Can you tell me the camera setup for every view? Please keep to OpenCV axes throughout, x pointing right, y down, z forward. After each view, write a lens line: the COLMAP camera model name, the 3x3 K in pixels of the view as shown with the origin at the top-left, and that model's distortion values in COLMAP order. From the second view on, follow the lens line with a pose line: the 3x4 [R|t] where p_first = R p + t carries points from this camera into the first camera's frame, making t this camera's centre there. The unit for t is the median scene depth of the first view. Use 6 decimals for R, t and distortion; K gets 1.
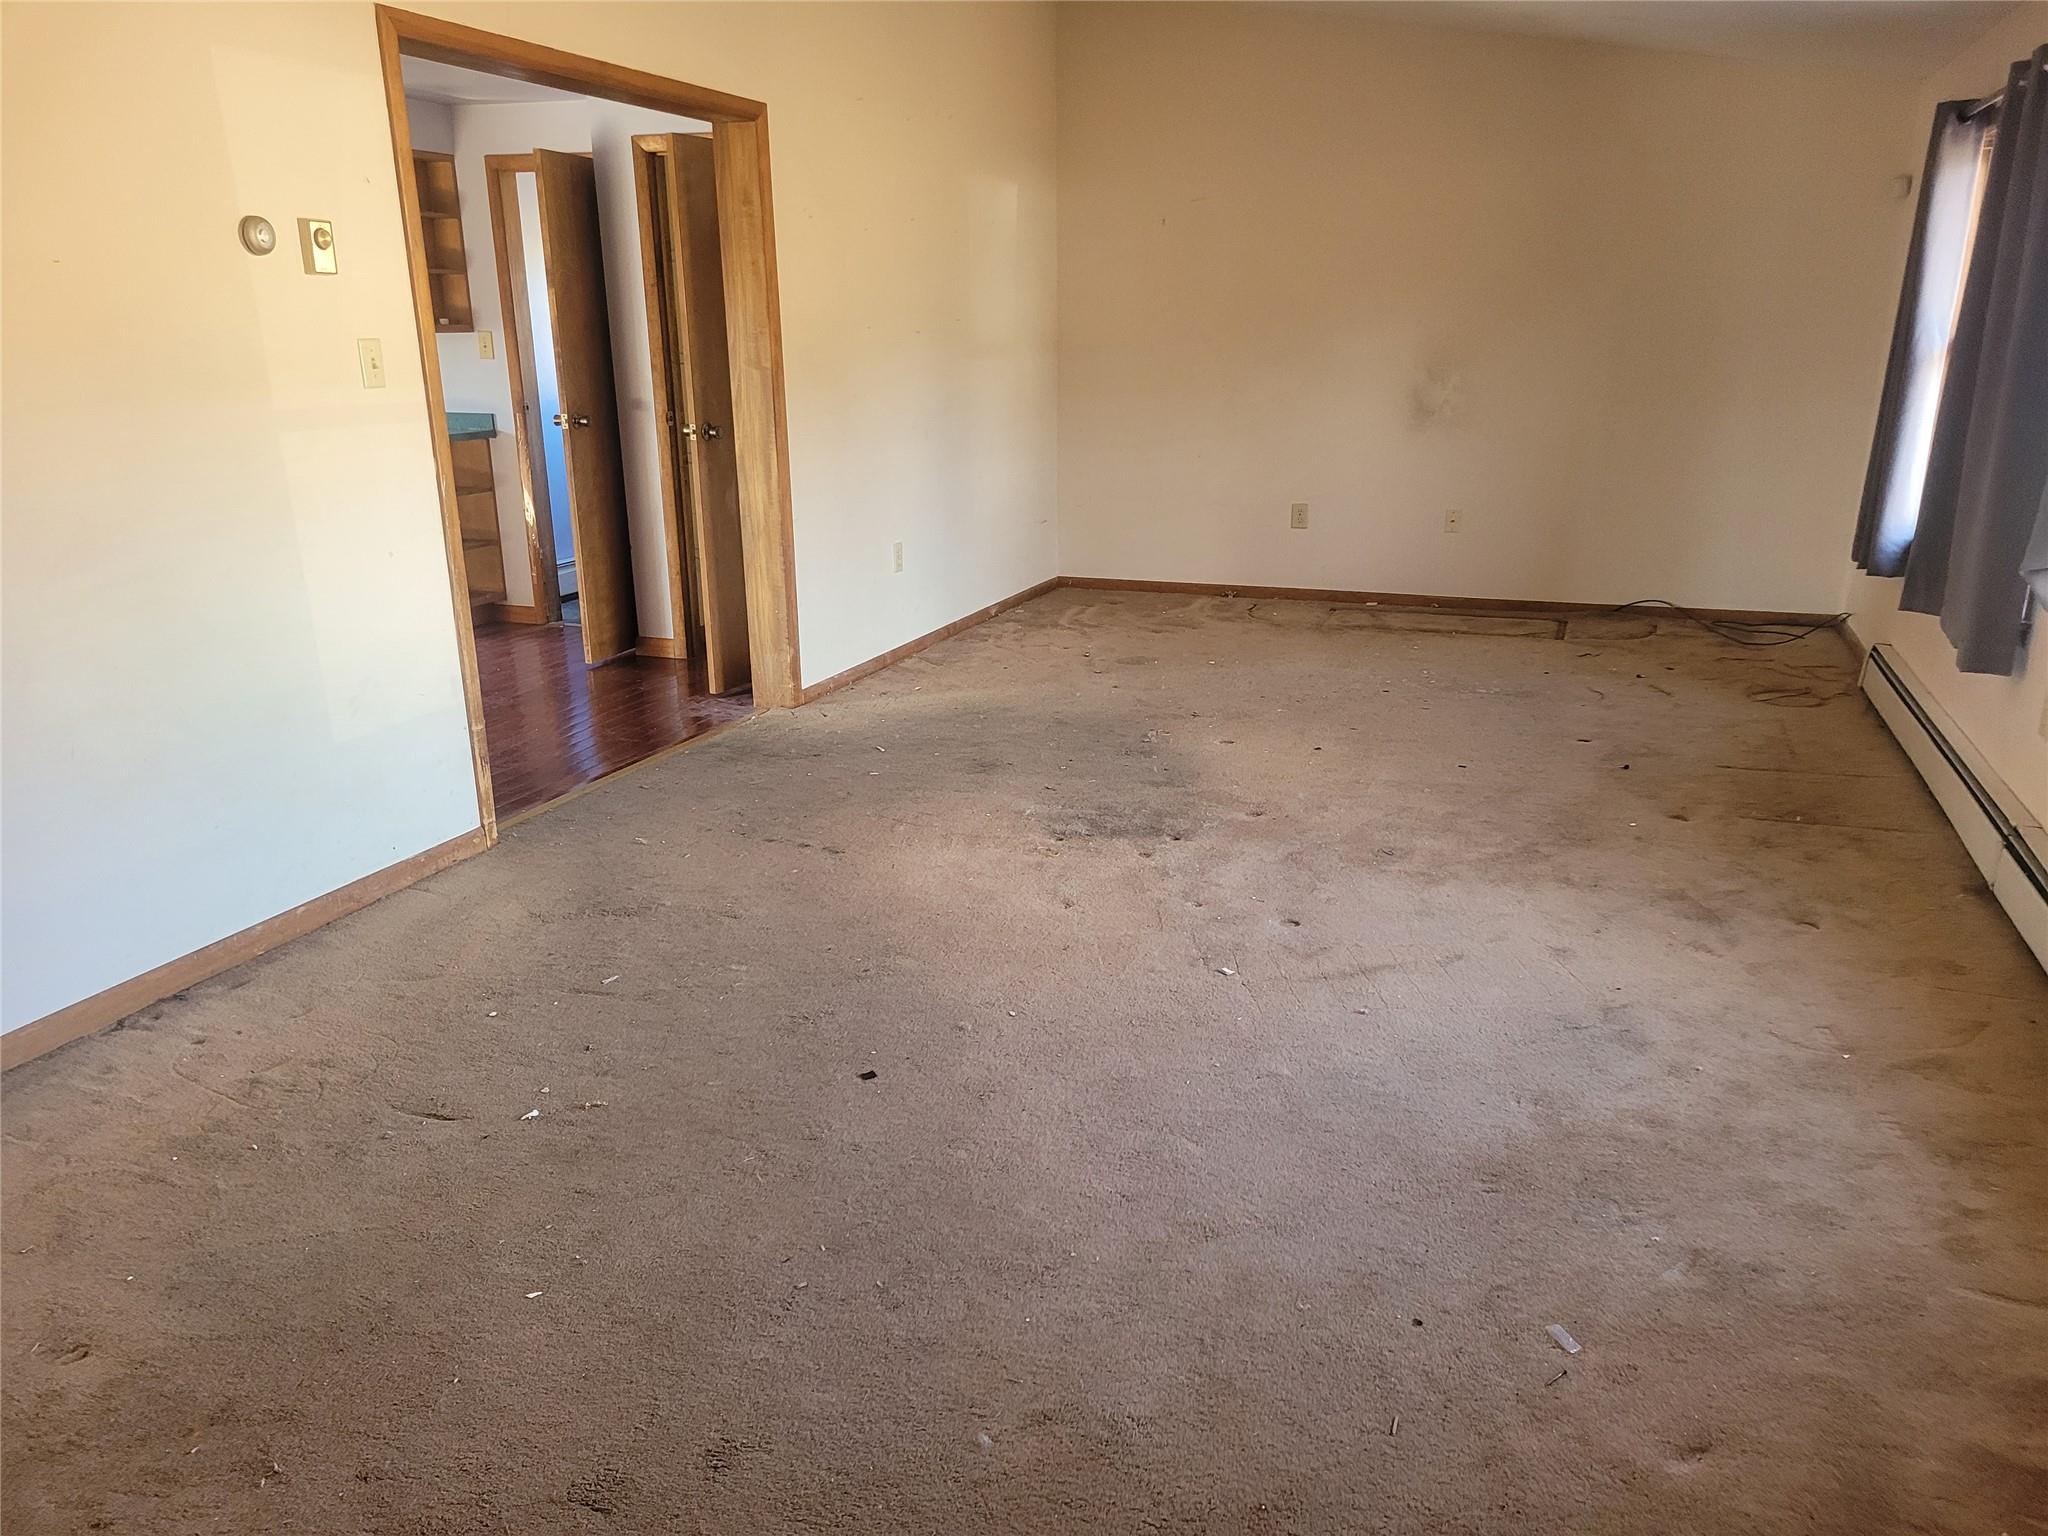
lens RADIAL K [[1372.0, 0, 1024.0], [0, 1372.0, 768.0], [0, 0, 1]] dist [0.055313, -0.002060]
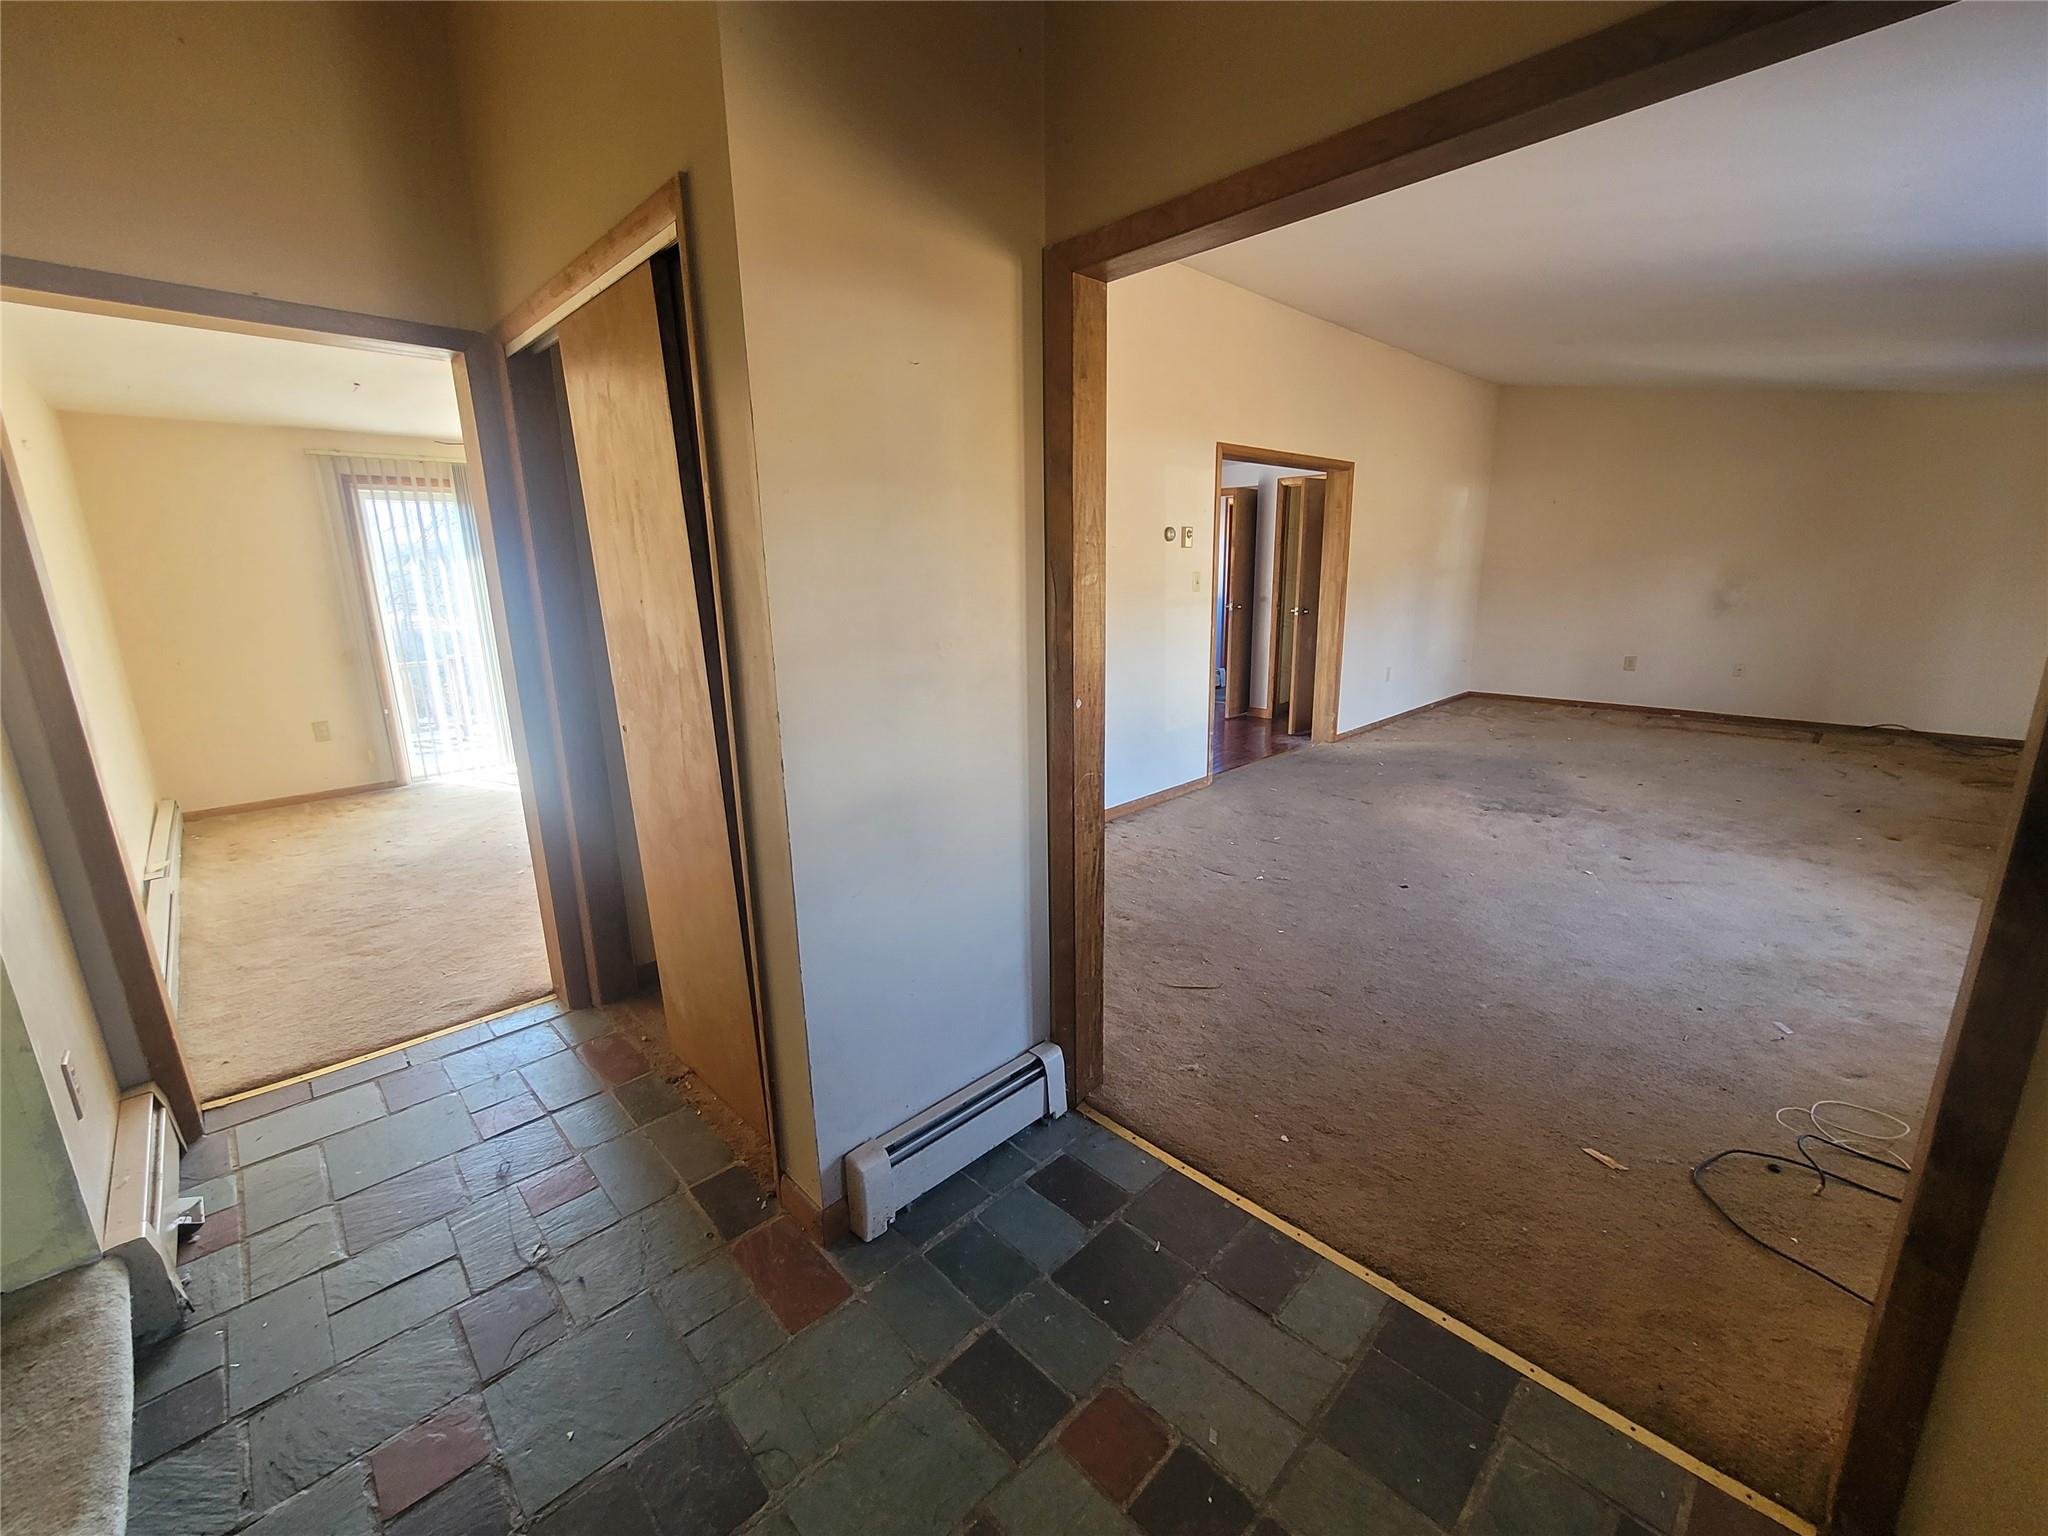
lens RADIAL K [[817.5, 0, 1024.0], [0, 817.5, 768.0], [0, 0, 1]] dist [0.002067, 0.000403]
pose [[0.915587, 0.087275, -0.392534, -0.127709], [-0.109682, 0.993351, -0.034976, 0.105447], [0.386872, 0.075078, 0.919072, -0.366793]]
